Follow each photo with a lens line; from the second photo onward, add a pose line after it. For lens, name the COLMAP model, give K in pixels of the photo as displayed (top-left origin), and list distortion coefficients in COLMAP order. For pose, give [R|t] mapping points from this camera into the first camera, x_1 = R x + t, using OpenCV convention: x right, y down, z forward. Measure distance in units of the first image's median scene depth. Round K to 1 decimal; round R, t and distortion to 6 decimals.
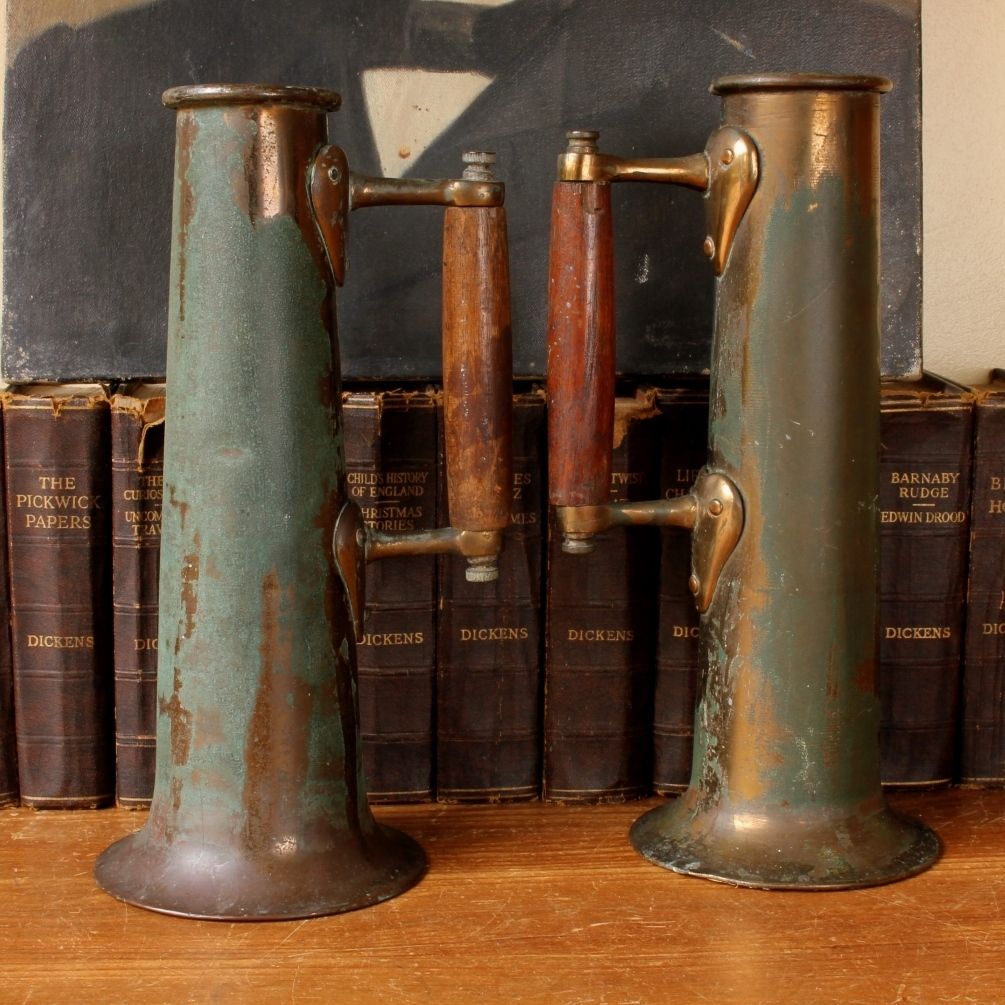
lens RADIAL K [[2283.6, 0, 502.5], [0, 2283.6, 502.5], [0, 0, 1]] dist [-0.129476, 0.048265]
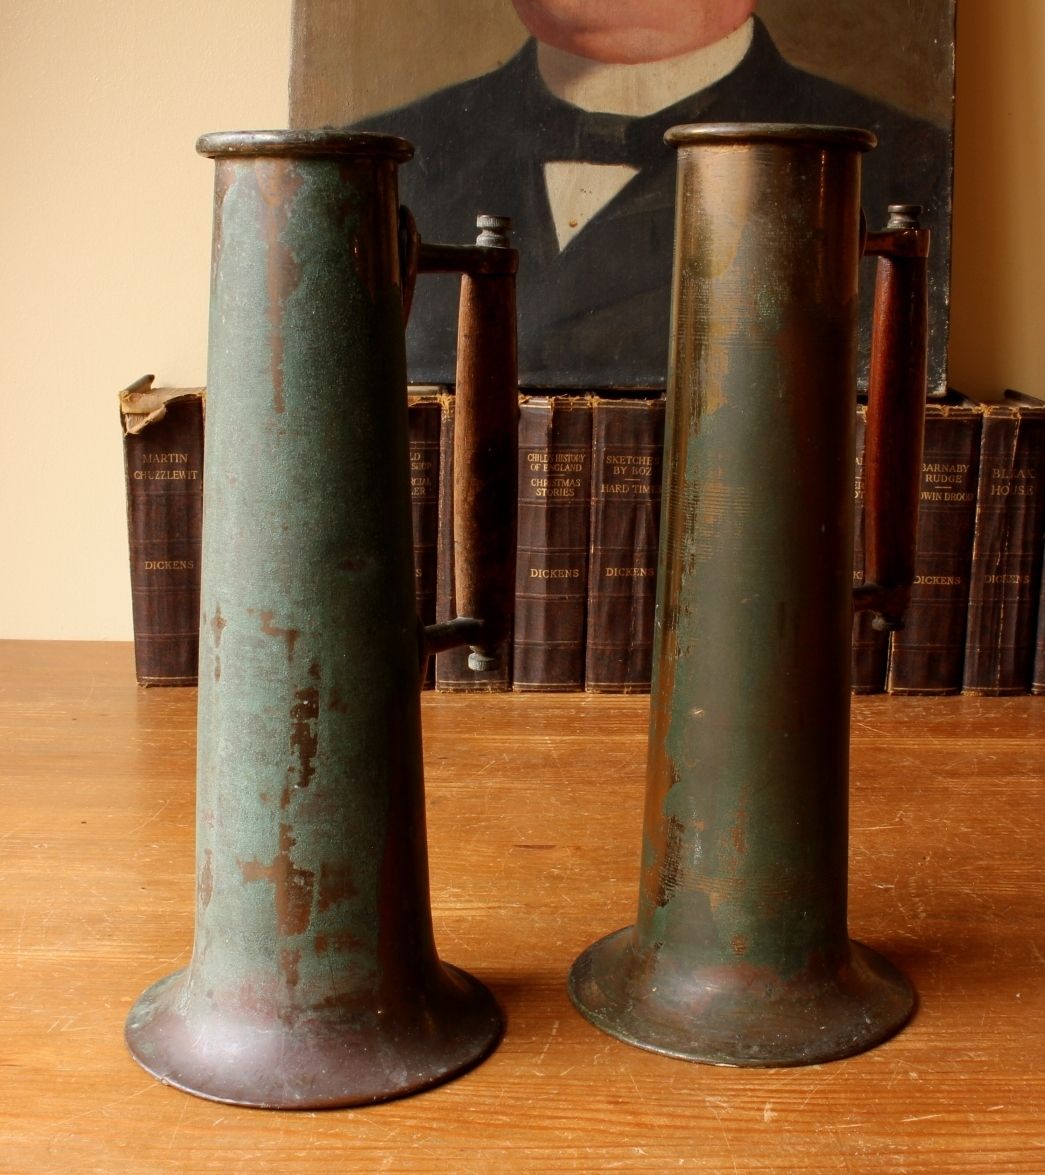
lens RADIAL K [[1979.3, 0, 523.2], [0, 1979.3, 611.6], [0, 0, 1]] dist [-0.151732, 0.099280]
pose [[0.997880, 0.026968, -0.059227, 0.003739], [-0.023357, 0.997874, 0.060849, 0.009944], [0.060742, -0.059336, 0.996388, -0.214455]]
